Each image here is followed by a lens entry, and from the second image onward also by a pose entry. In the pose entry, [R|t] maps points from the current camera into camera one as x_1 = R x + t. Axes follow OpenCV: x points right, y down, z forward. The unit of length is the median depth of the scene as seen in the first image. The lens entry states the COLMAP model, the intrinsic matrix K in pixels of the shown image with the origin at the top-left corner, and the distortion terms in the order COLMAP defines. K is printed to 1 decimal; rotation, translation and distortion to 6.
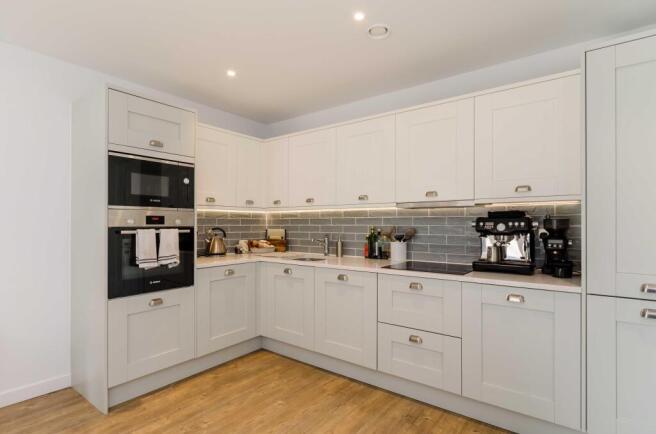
lens RADIAL K [[335.5, 0, 328.0], [0, 335.5, 217.0], [0, 0, 1]] dist [-0.000777, -0.000334]
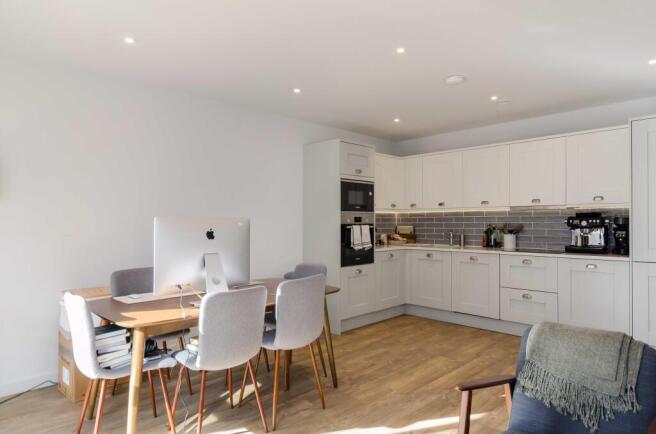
lens RADIAL K [[472.1, 0, 328.0], [0, 472.1, 217.0], [0, 0, 1]] dist [-0.002312, -0.002102]
pose [[0.997737, -0.005182, -0.067031, -0.461655], [0.005915, 0.999925, 0.010743, -0.025484], [0.066971, -0.011115, 0.997693, -1.118532]]
